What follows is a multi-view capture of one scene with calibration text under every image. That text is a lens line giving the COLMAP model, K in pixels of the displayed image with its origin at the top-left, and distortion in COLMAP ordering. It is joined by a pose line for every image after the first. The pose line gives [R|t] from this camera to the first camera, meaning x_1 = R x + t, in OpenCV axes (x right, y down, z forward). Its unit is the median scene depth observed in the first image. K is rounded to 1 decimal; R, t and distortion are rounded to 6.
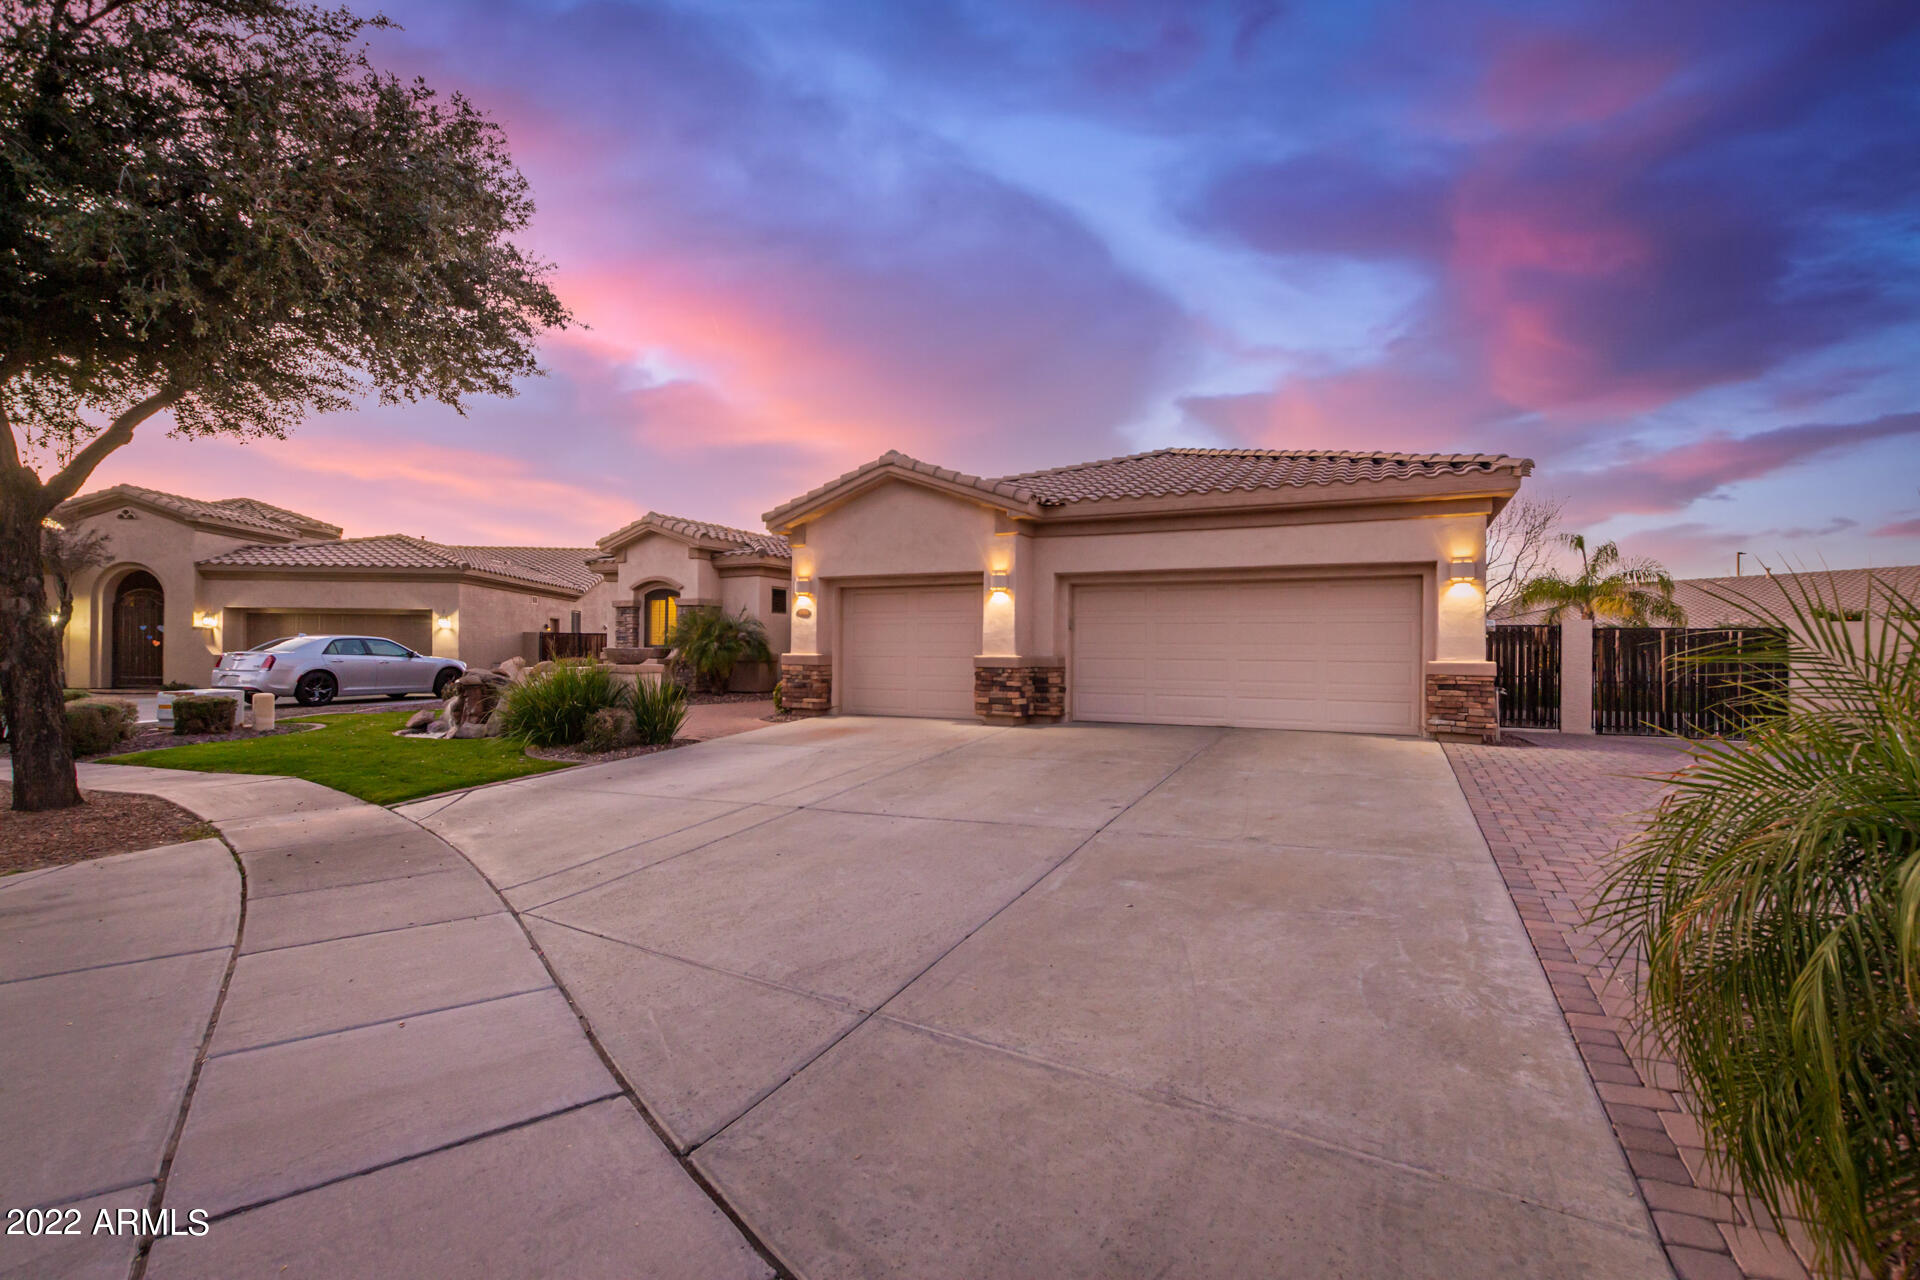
lens RADIAL K [[844.4, 0, 967.9], [0, 844.4, 648.8], [0, 0, 1]] dist [-0.010439, -0.000307]
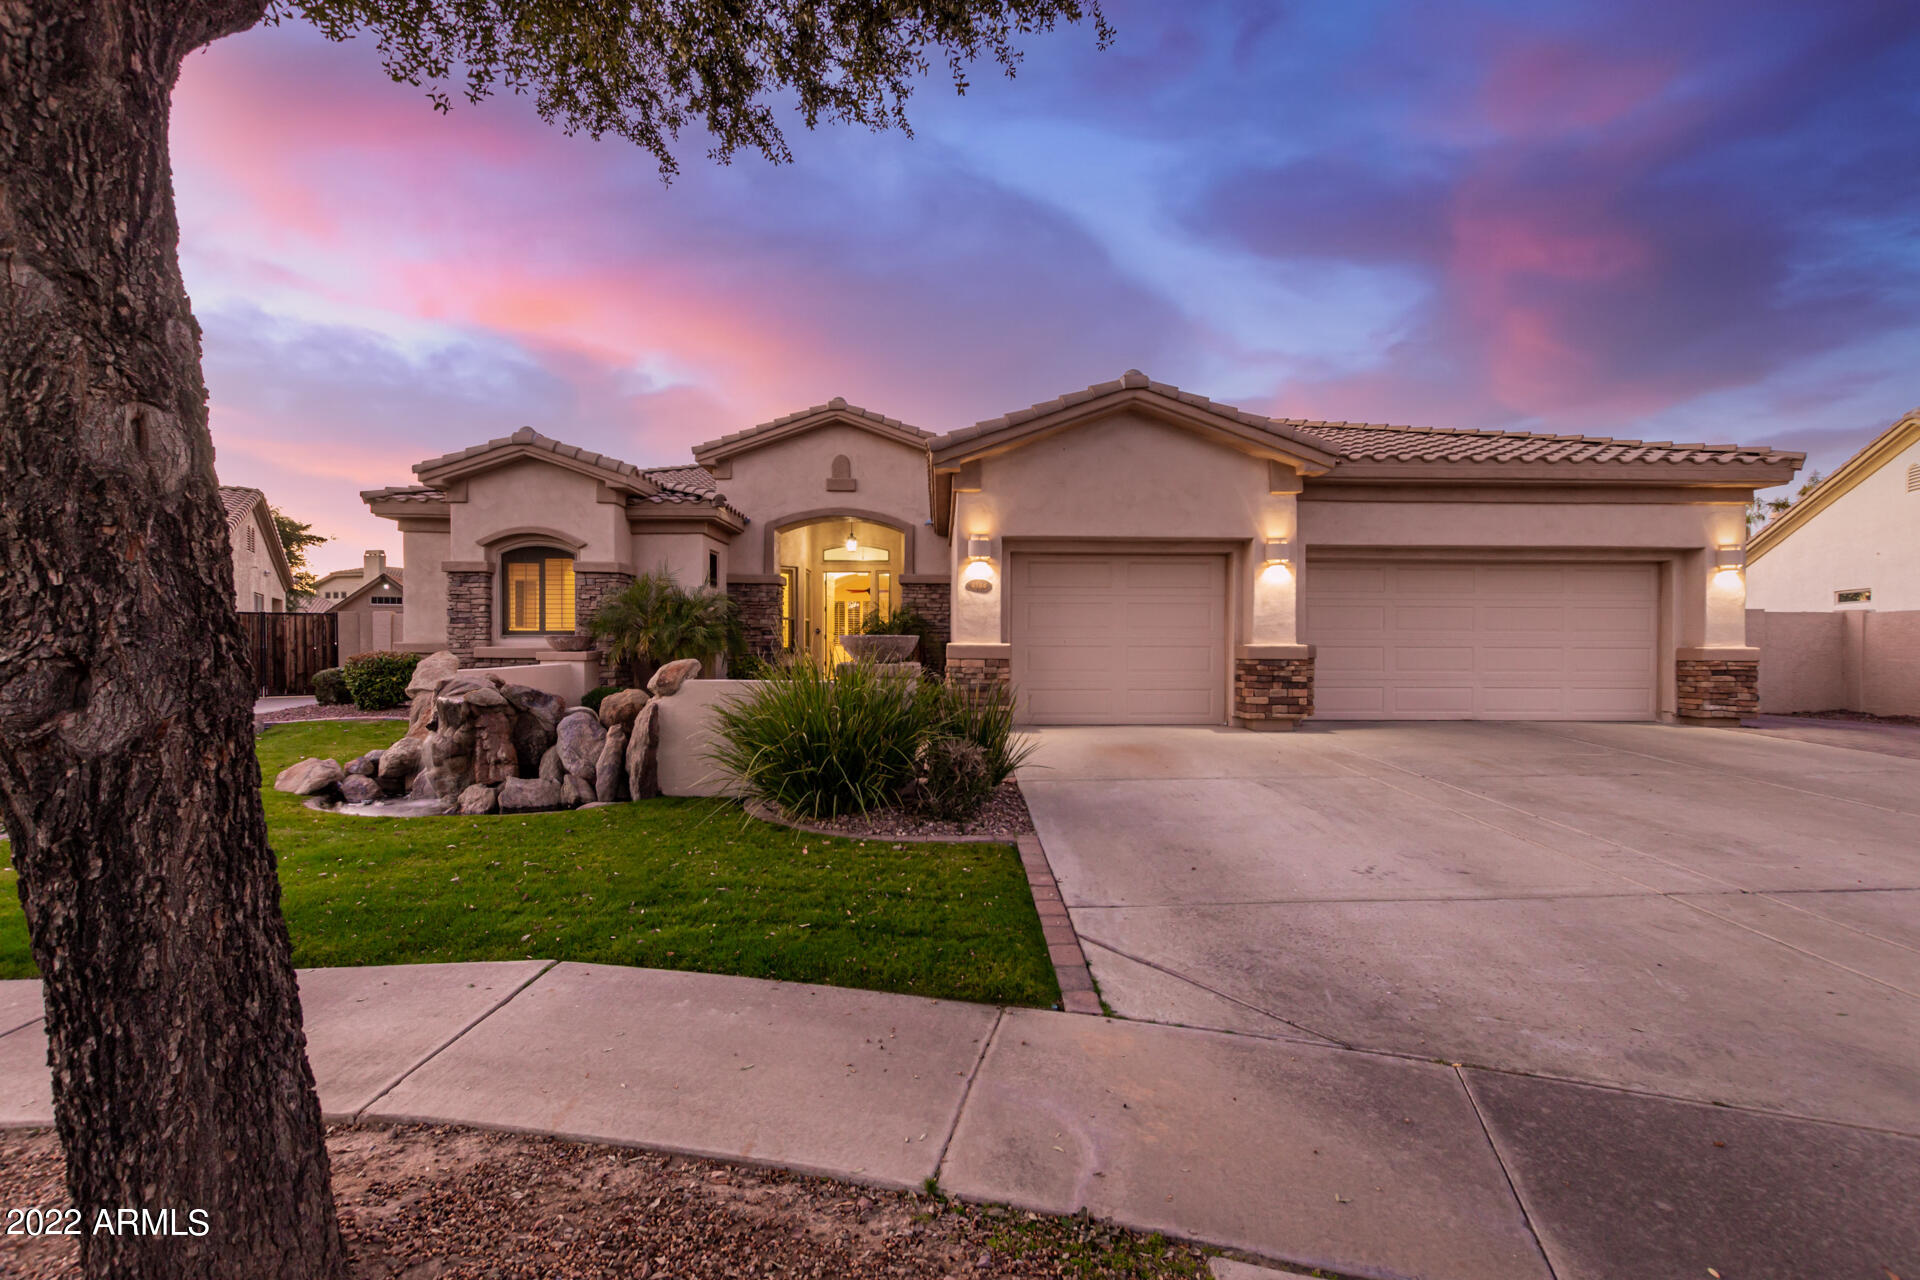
lens RADIAL K [[868.9, 0, 964.1], [0, 868.9, 655.8], [0, 0, 1]] dist [0.001303, 0.000003]
pose [[0.896129, -0.011949, 0.443632, -0.571318], [0.001846, 0.999729, 0.023198, -0.000665], [-0.443789, -0.019970, 0.895909, 0.374956]]
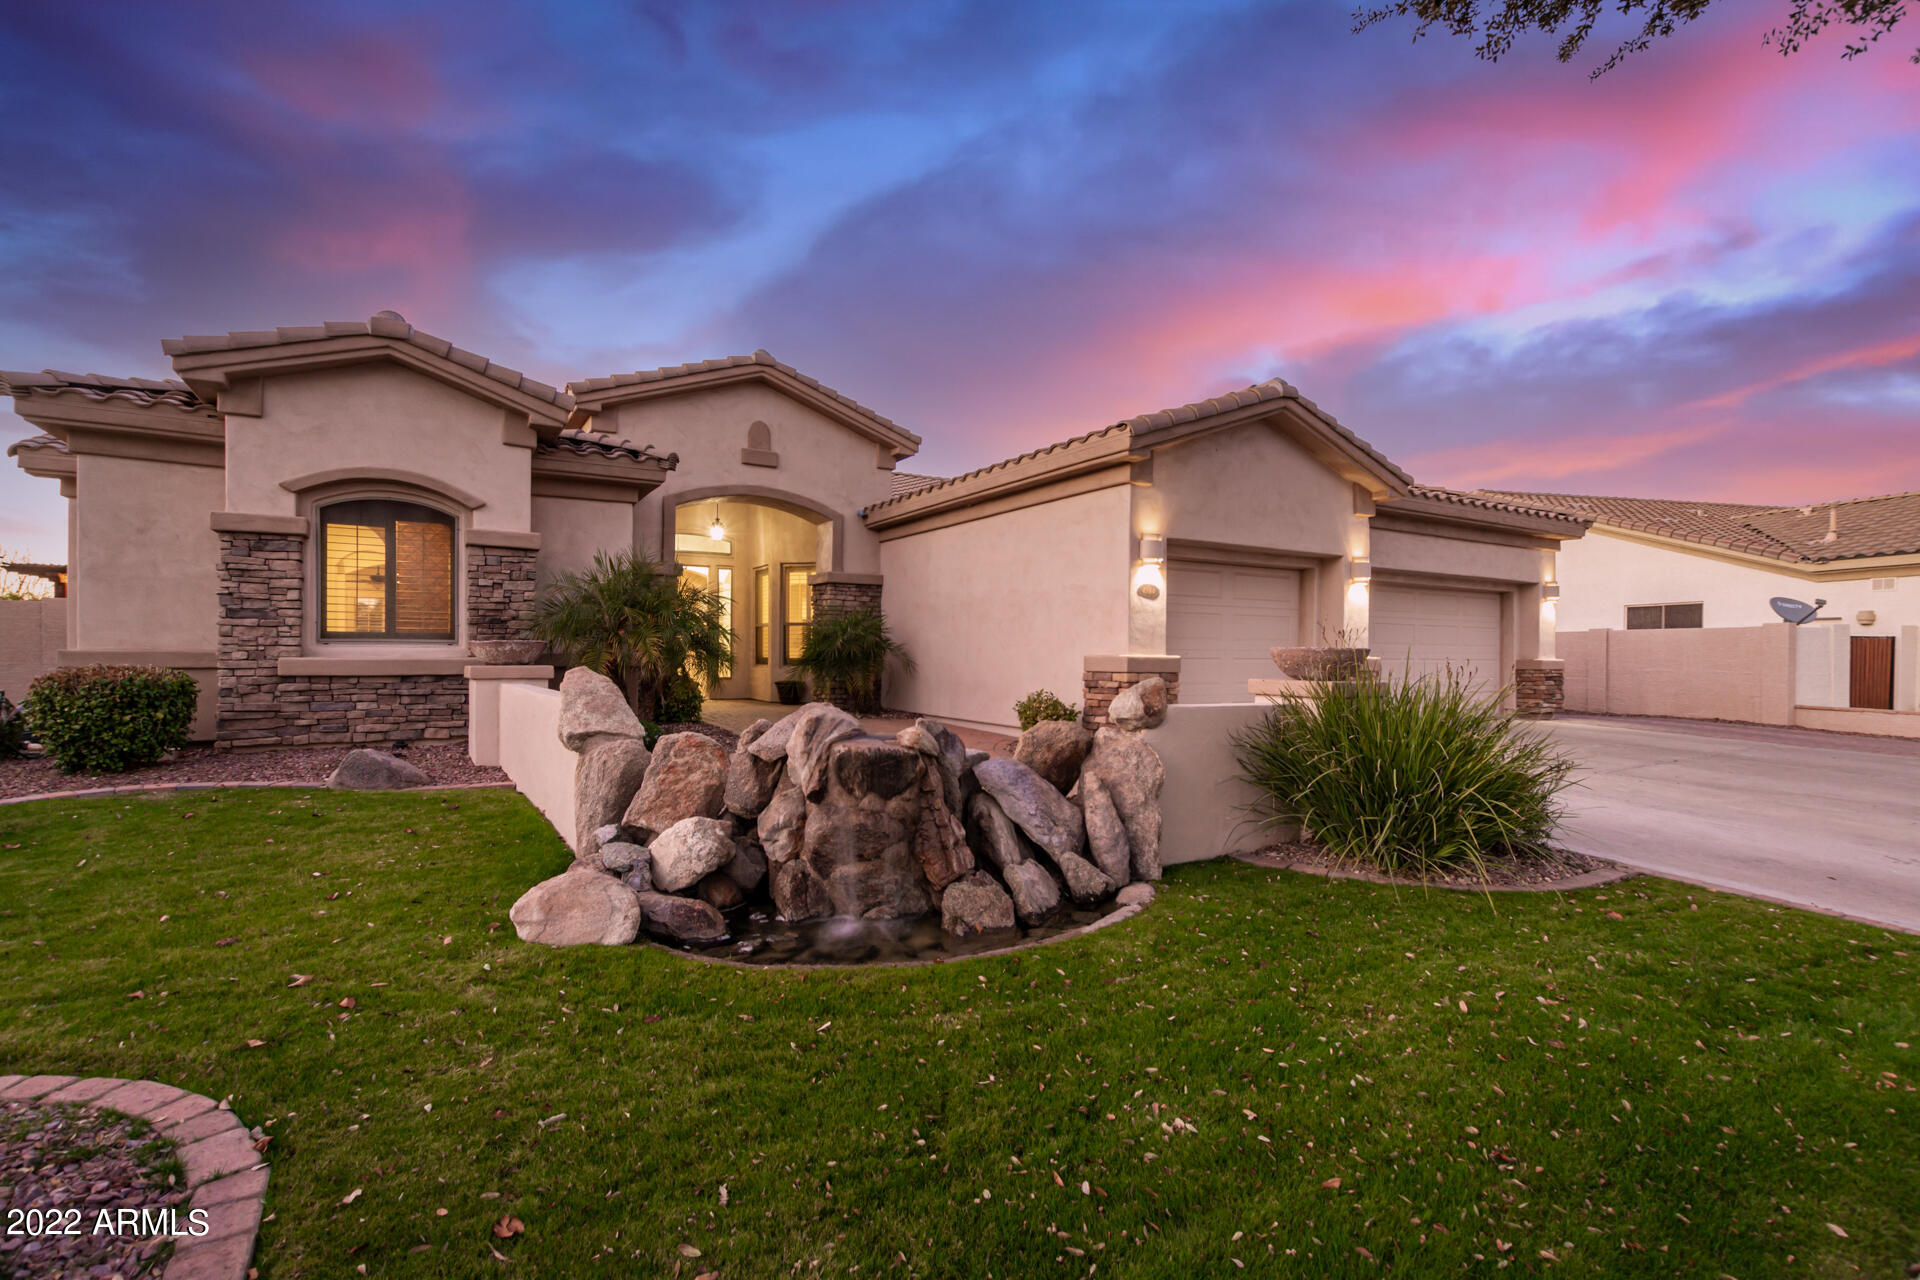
lens RADIAL K [[868.9, 0, 964.1], [0, 868.9, 655.8], [0, 0, 1]] dist [0.001303, 0.000003]
pose [[0.558886, -0.006628, 0.829218, -0.879811], [-0.007173, 0.999892, 0.012826, -0.001233], [-0.829214, -0.013116, 0.558778, 0.803954]]
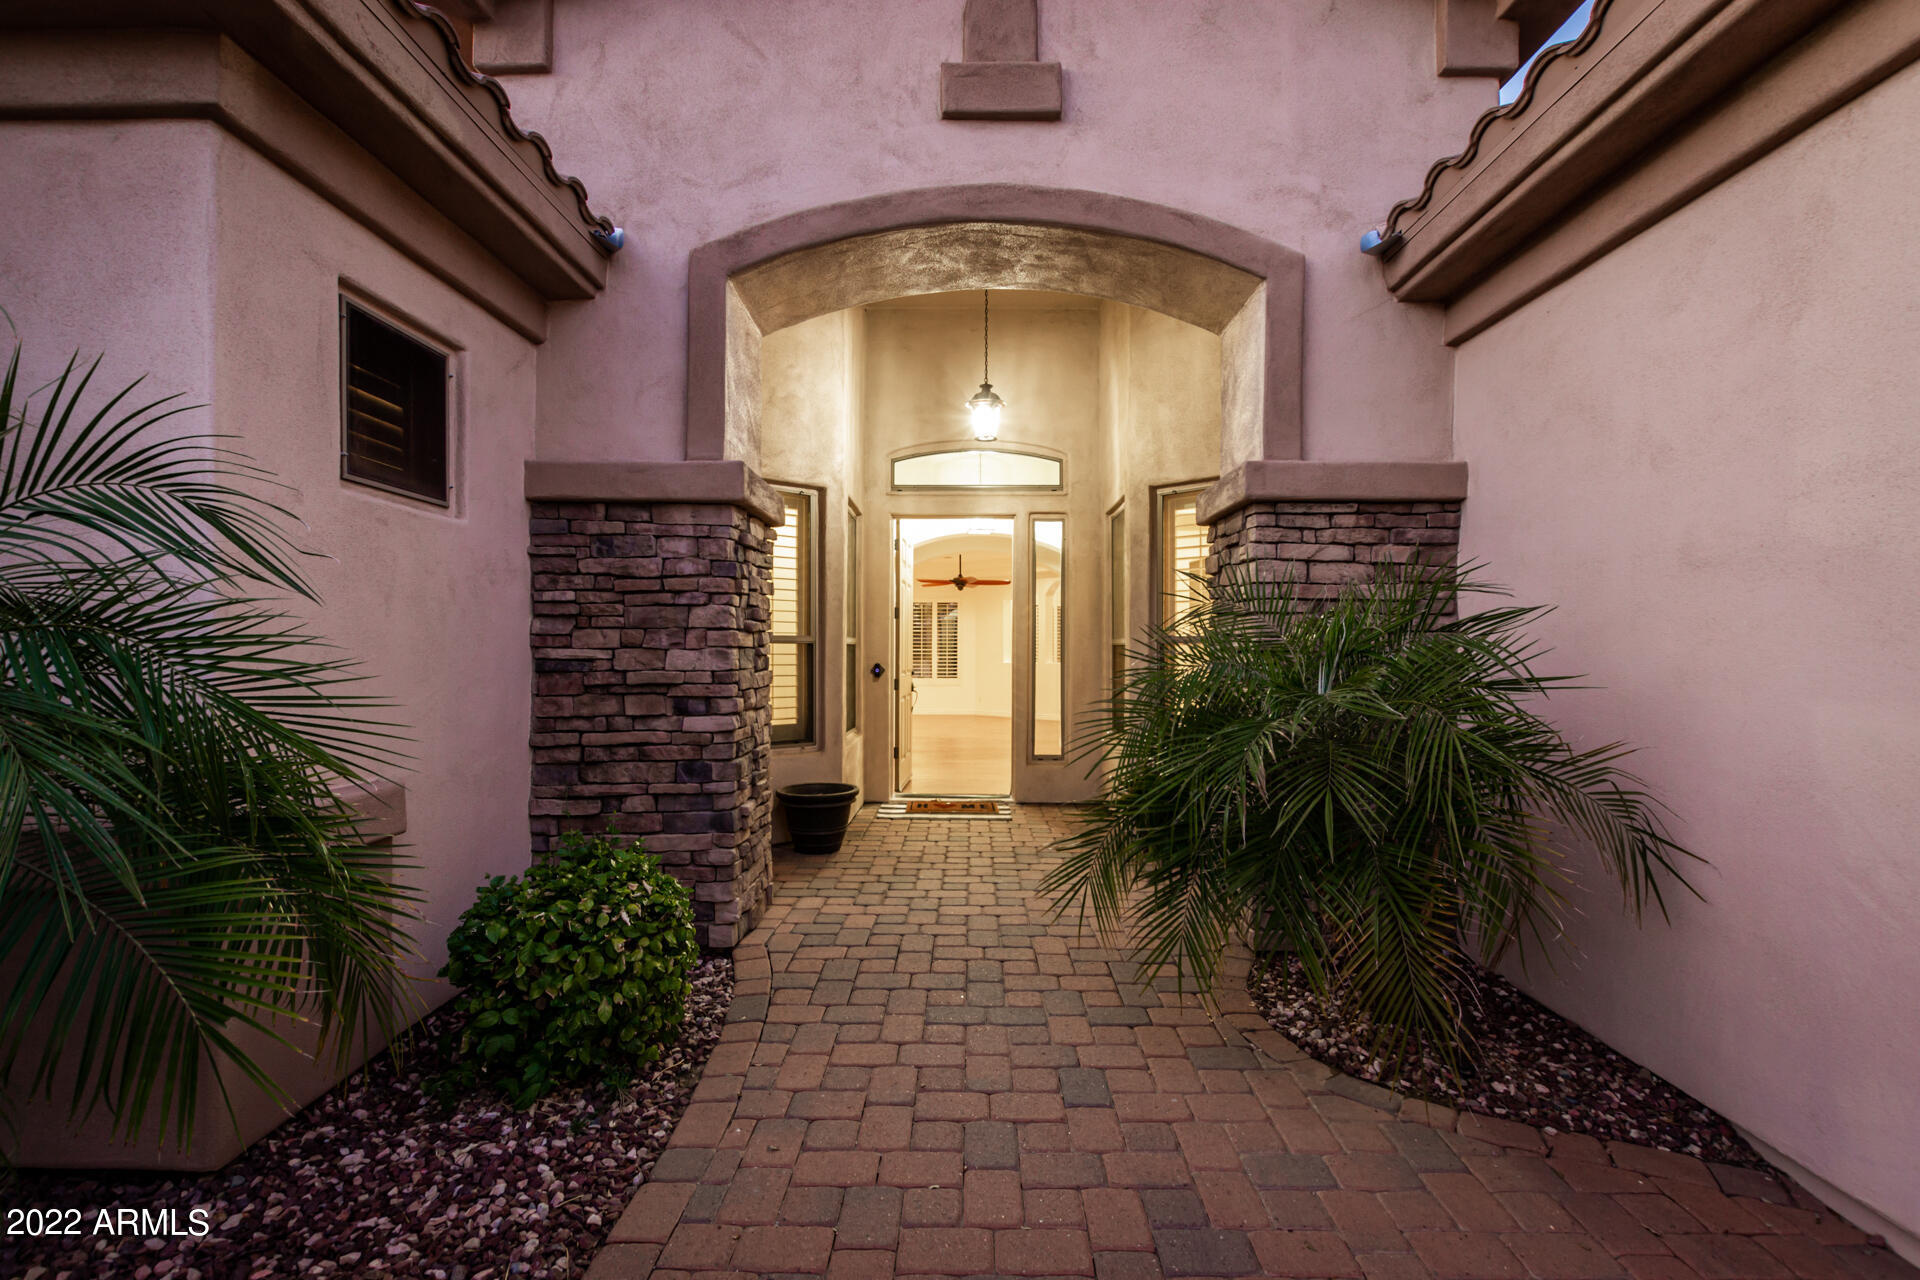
lens RADIAL K [[868.9, 0, 964.1], [0, 868.9, 655.8], [0, 0, 1]] dist [0.001303, 0.000003]
pose [[0.911107, -0.007523, 0.412102, -0.312999], [0.002419, 0.999914, 0.012905, -0.026026], [-0.412163, -0.010761, 0.911047, 1.296153]]
